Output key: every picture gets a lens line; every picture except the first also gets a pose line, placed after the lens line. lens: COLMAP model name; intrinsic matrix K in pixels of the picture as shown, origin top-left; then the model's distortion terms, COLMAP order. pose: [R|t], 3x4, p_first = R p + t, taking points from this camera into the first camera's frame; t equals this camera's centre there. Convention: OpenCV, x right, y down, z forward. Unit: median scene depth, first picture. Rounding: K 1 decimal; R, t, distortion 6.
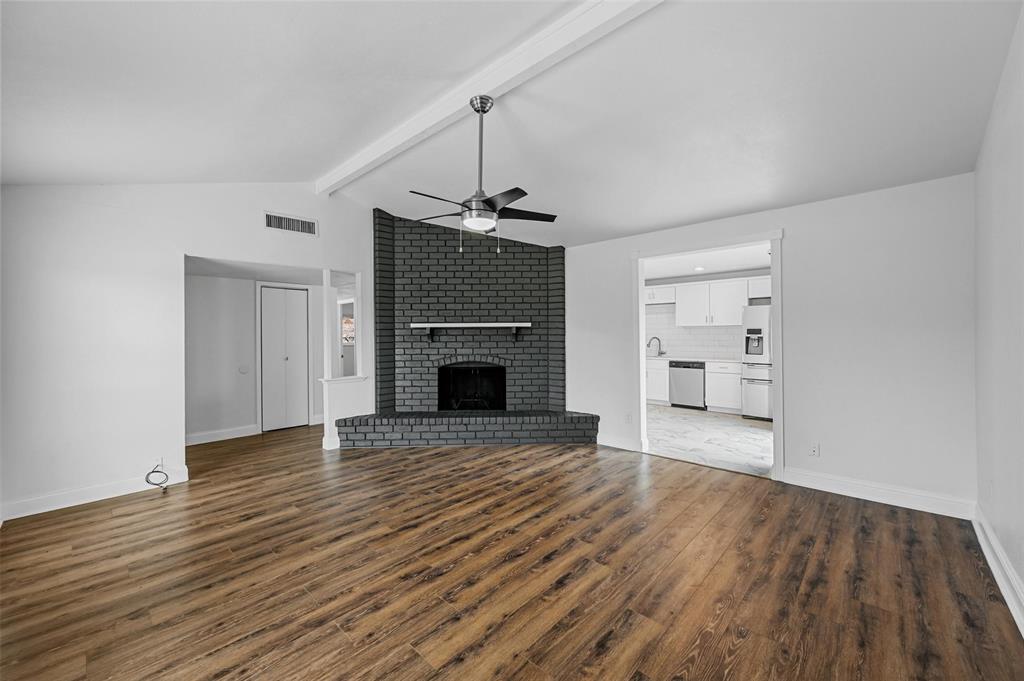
lens RADIAL K [[404.4, 0, 519.9], [0, 404.4, 341.9], [0, 0, 1]] dist [-0.001932, 0.000014]
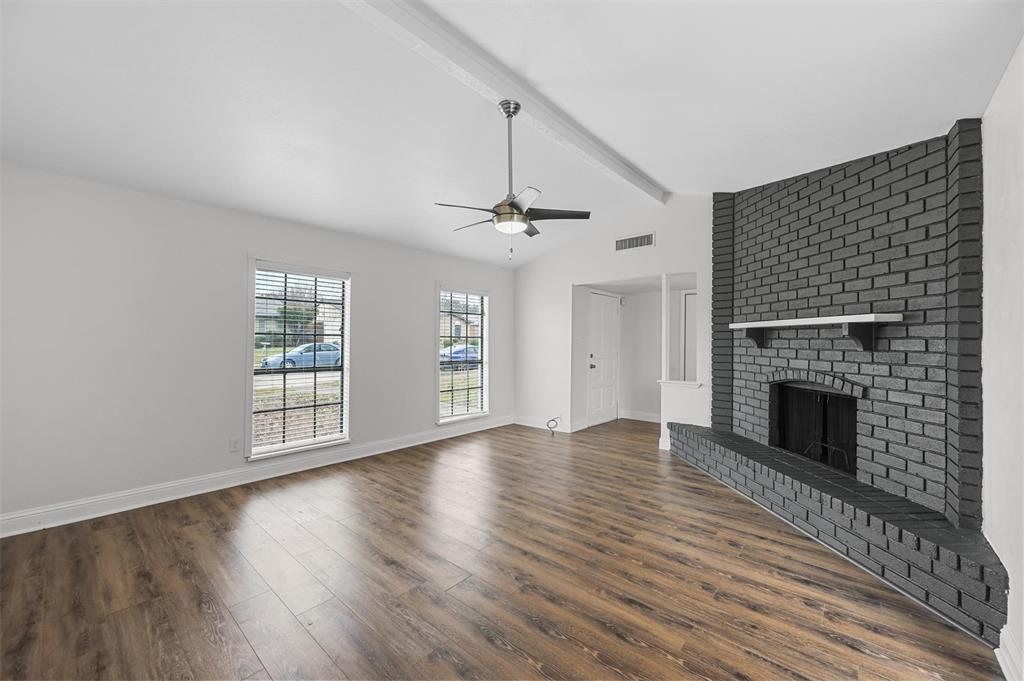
lens RADIAL K [[404.4, 0, 510.9], [0, 404.4, 340.9], [0, 0, 1]] dist [-0.001932, 0.000014]
pose [[0.016015, 0.008527, -0.999835, 0.560036], [-0.023026, 0.999702, 0.008158, -0.008516], [0.999607, 0.022892, 0.016207, 0.605865]]
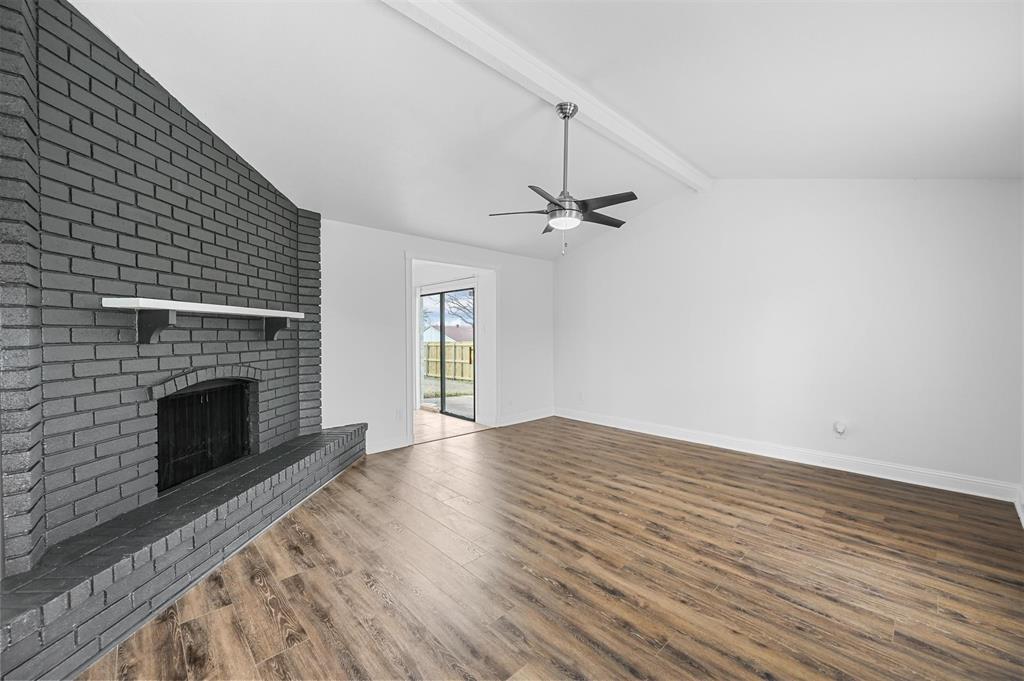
lens RADIAL K [[404.4, 0, 517.8], [0, 404.4, 338.9], [0, 0, 1]] dist [-0.001932, 0.000014]
pose [[0.059143, -0.005132, 0.998236, -0.705594], [0.017482, 0.999839, 0.004105, 0.001155], [-0.998096, 0.017208, 0.059224, 0.651393]]
